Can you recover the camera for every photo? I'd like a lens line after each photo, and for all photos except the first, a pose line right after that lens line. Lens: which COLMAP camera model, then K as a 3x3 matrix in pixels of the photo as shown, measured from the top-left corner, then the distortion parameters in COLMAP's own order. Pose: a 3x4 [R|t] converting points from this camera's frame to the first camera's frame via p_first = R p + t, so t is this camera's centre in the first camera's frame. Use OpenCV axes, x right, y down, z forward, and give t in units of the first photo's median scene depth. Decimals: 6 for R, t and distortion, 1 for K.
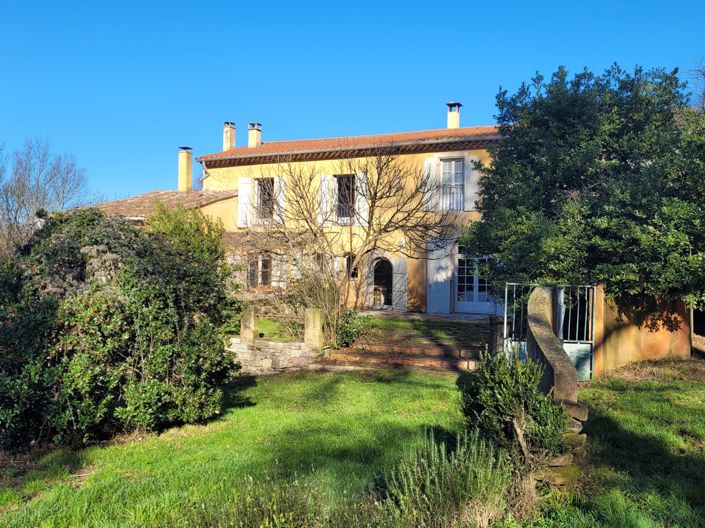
lens RADIAL K [[674.7, 0, 348.9], [0, 674.7, 269.7], [0, 0, 1]] dist [0.097391, 0.000000]
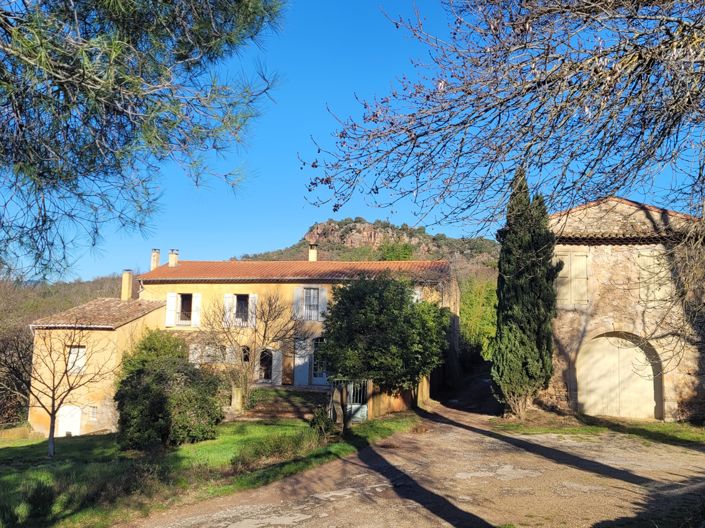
lens RADIAL K [[674.7, 0, 347.5], [0, 674.7, 284.2], [0, 0, 1]] dist [0.097391, 0.000000]
pose [[0.984706, 0.013315, 0.173714, -0.040167], [-0.002408, 0.998020, -0.062848, -0.074599], [-0.174207, 0.061468, 0.982789, -0.611227]]
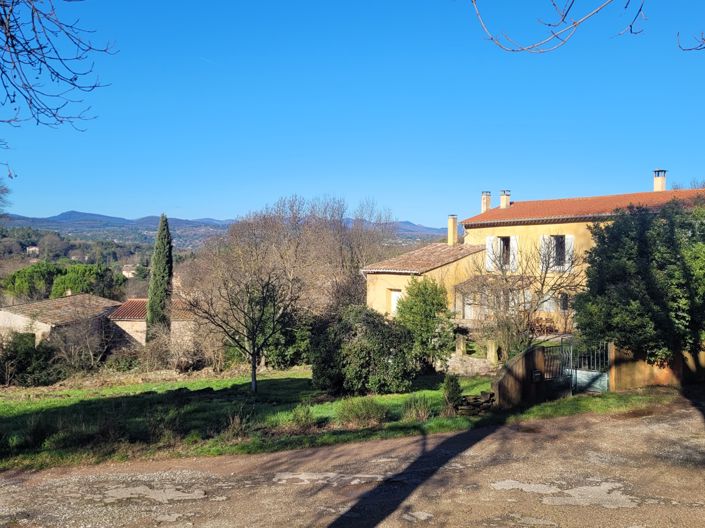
lens RADIAL K [[674.7, 0, 353.2], [0, 674.7, 263.9], [0, 0, 1]] dist [0.097391, 0.000000]
pose [[0.891962, -0.007026, -0.452055, 0.275116], [0.005759, 0.999975, -0.004177, -0.087387], [0.452073, 0.001123, 0.891980, -0.471279]]
